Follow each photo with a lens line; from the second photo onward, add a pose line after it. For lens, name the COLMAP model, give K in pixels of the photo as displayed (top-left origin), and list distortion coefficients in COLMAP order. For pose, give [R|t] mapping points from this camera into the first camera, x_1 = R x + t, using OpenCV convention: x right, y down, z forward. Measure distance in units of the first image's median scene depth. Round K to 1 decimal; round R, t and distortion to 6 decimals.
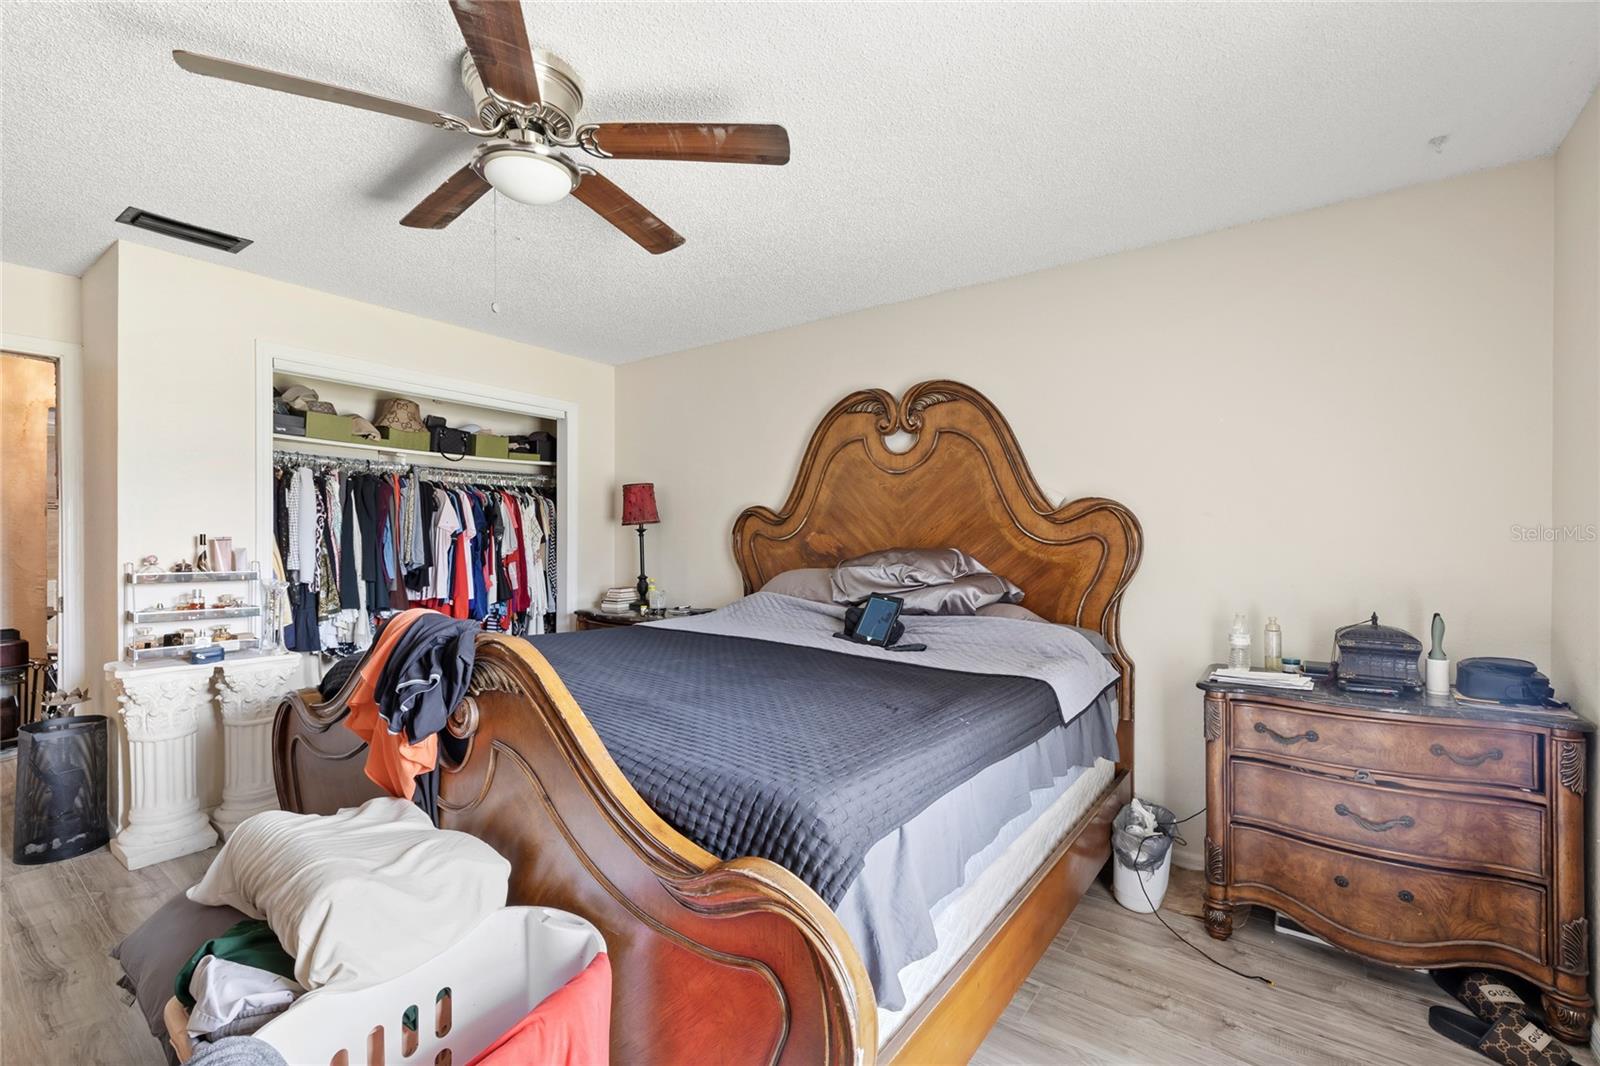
lens RADIAL K [[691.0, 0, 803.9], [0, 691.0, 530.5], [0, 0, 1]] dist [0.001129, -0.000685]
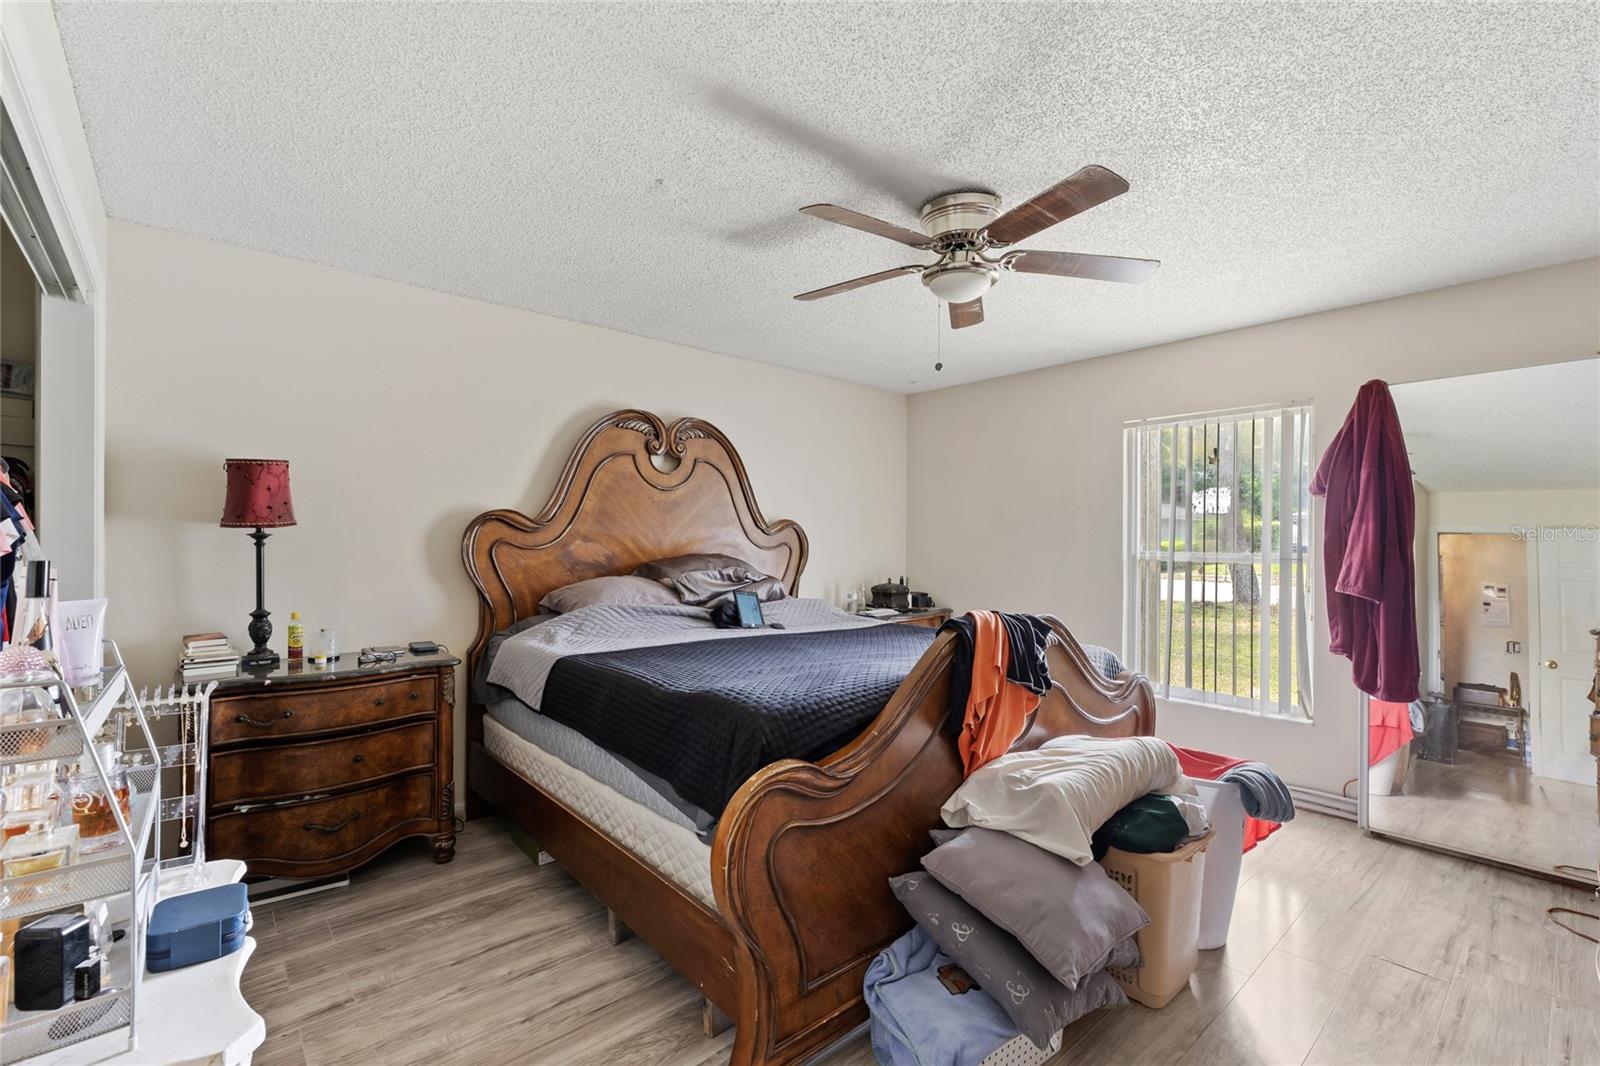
lens RADIAL K [[691.0, 0, 798.4], [0, 691.0, 541.3], [0, 0, 1]] dist [0.001129, -0.000685]
pose [[0.225485, 0.000444, 0.974246, -0.891111], [-0.006164, 0.999981, 0.000970, 0.000936], [-0.974227, -0.006224, 0.225484, 0.497214]]
